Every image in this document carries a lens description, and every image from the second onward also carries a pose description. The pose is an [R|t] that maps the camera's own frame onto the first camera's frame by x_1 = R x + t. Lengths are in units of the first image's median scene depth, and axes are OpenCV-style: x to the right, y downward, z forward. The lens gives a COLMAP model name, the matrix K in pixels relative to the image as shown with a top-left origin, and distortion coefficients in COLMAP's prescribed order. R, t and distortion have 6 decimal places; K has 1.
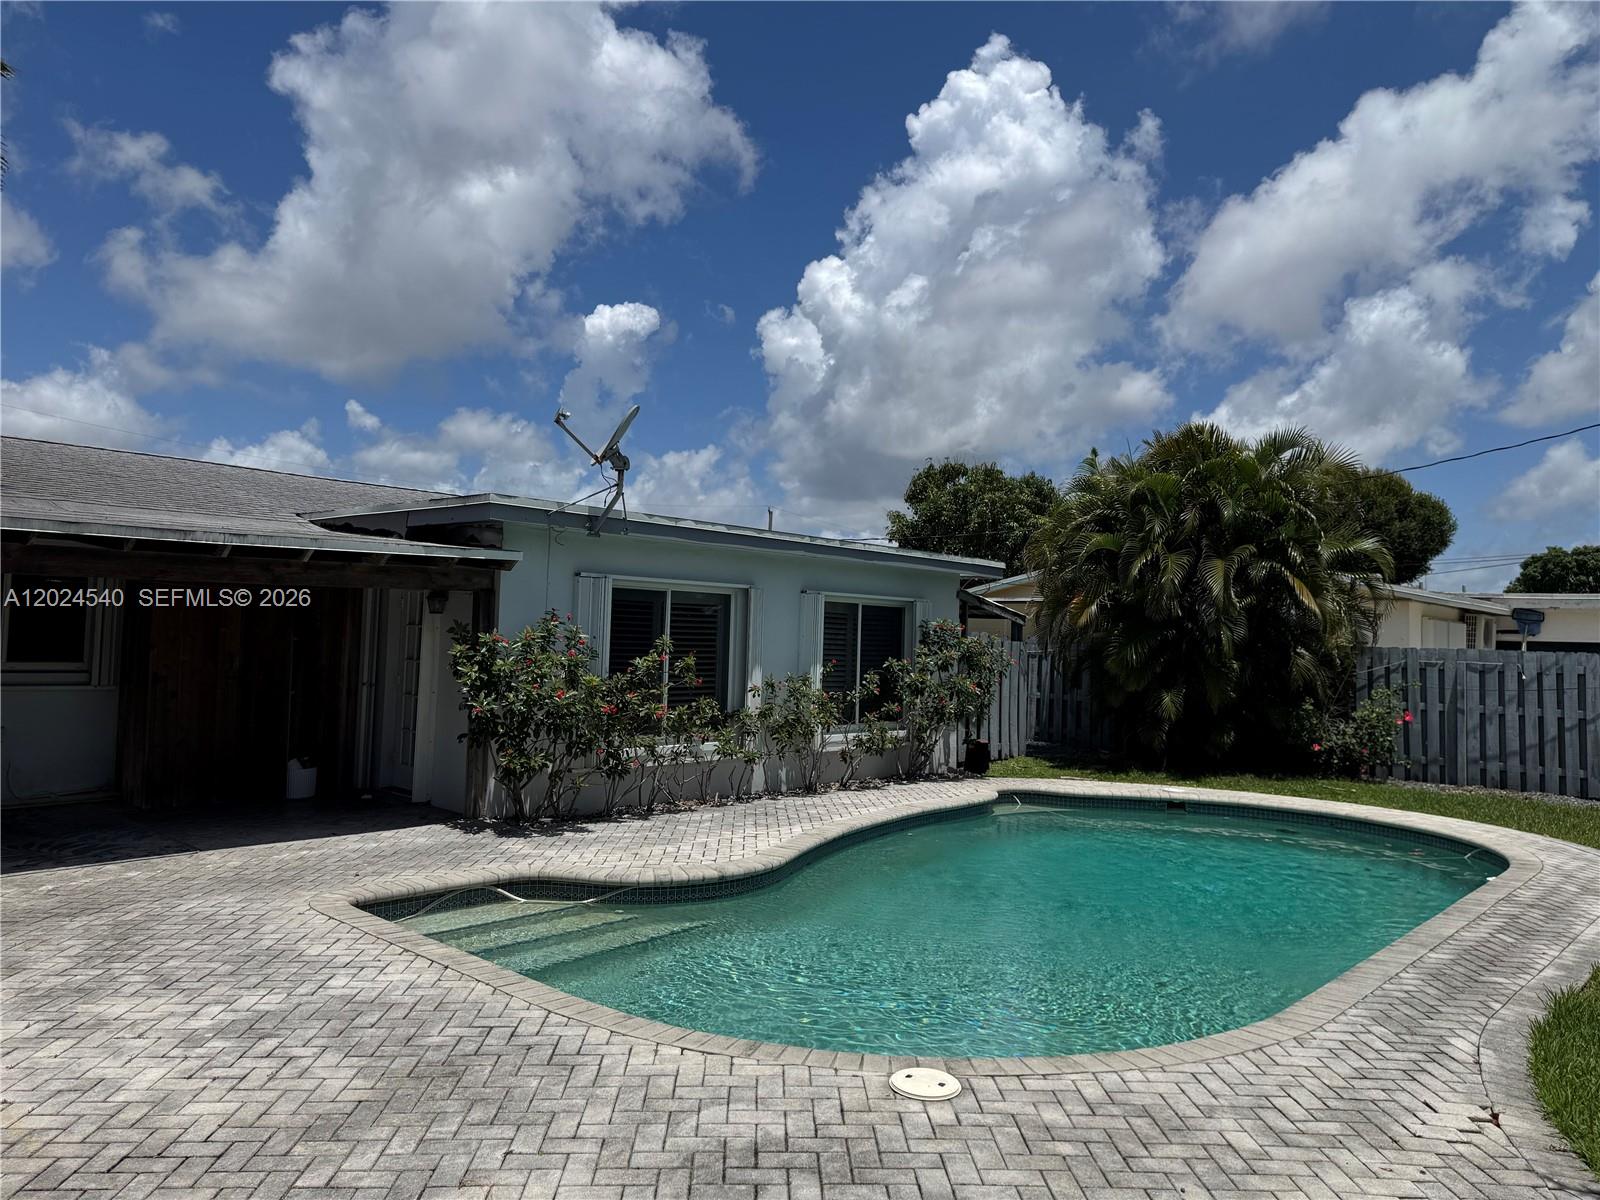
lens RADIAL K [[1119.0, 0, 797.6], [0, 1119.0, 584.2], [0, 0, 1]] dist [0.072002, -0.086149]
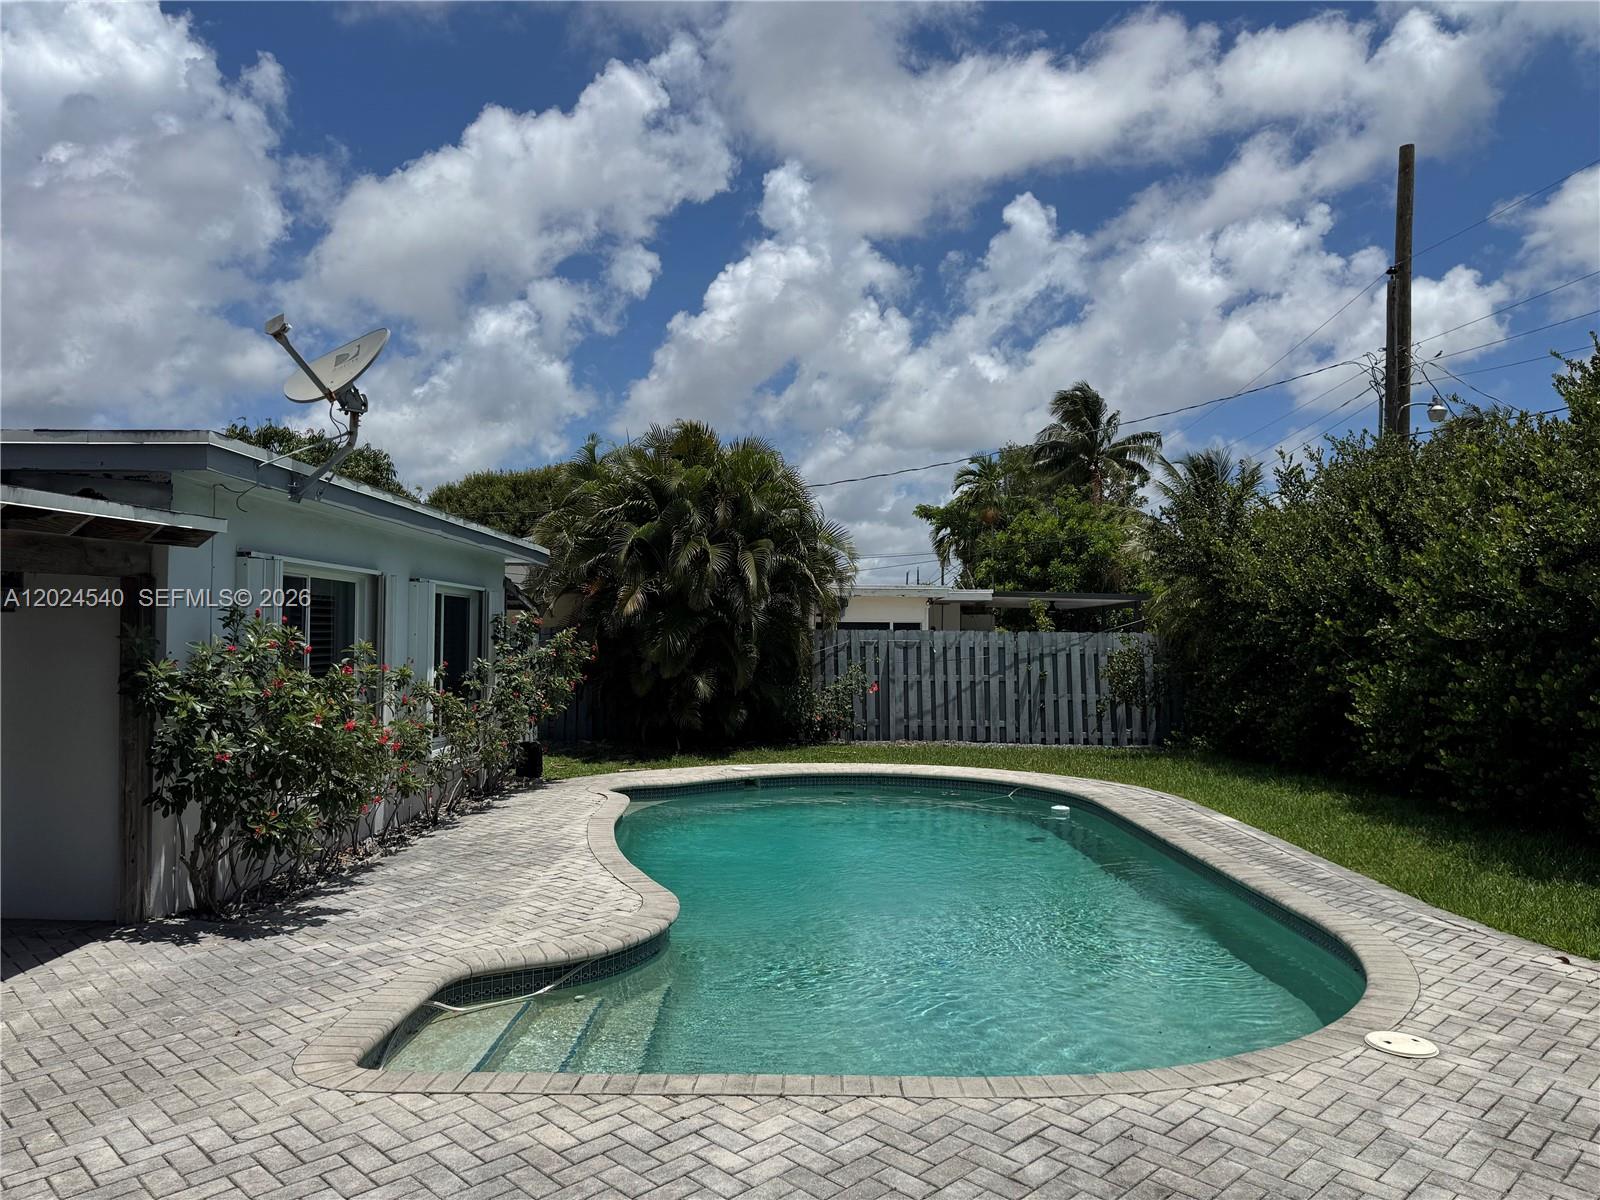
lens RADIAL K [[1119.0, 0, 811.7], [0, 1119.0, 622.1], [0, 0, 1]] dist [0.072002, -0.086149]
pose [[0.734572, -0.018136, 0.678288, -0.345441], [-0.013917, 0.999030, 0.041784, -0.000655], [-0.678387, -0.040133, 0.733607, 0.200149]]
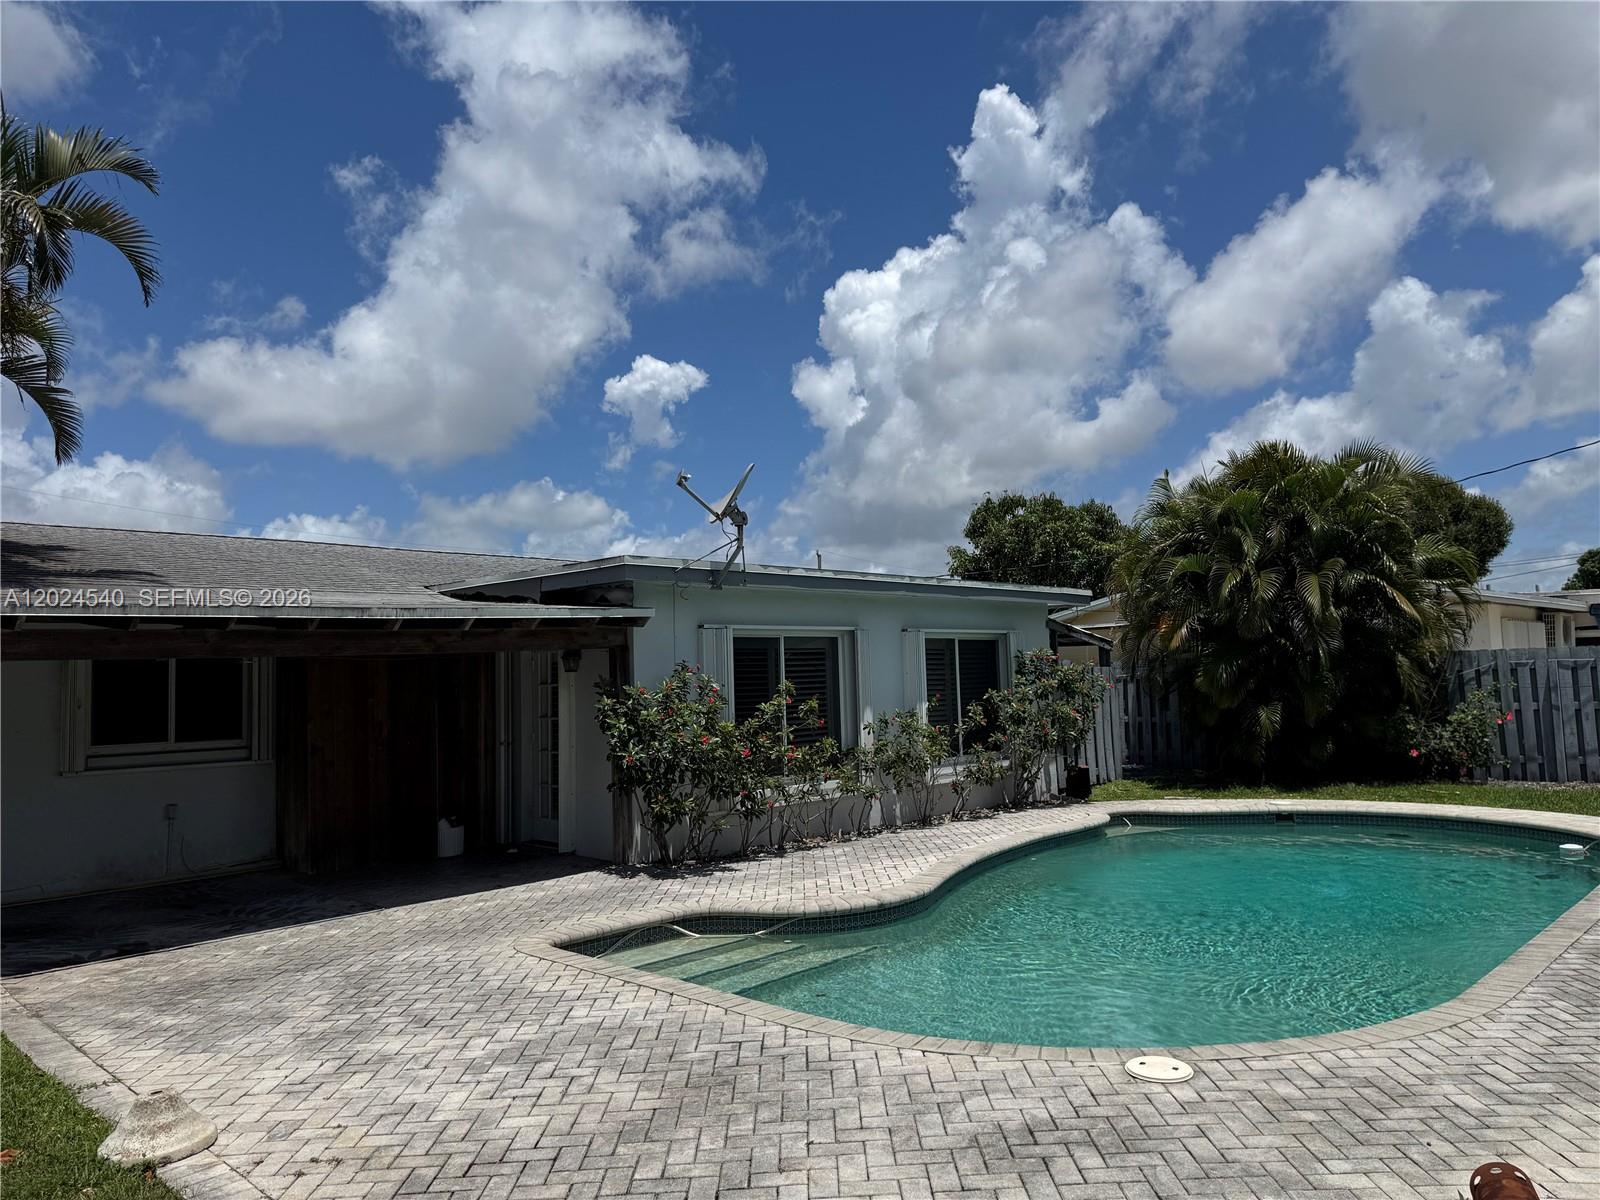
lens RADIAL K [[1119.0, 0, 810.2], [0, 1119.0, 600.3], [0, 0, 1]] dist [0.072002, -0.086149]
pose [[0.997722, -0.062840, -0.024524, -0.055804], [0.062243, 0.997763, -0.024382, -0.001262], [0.026001, 0.022800, 0.999402, -0.036495]]
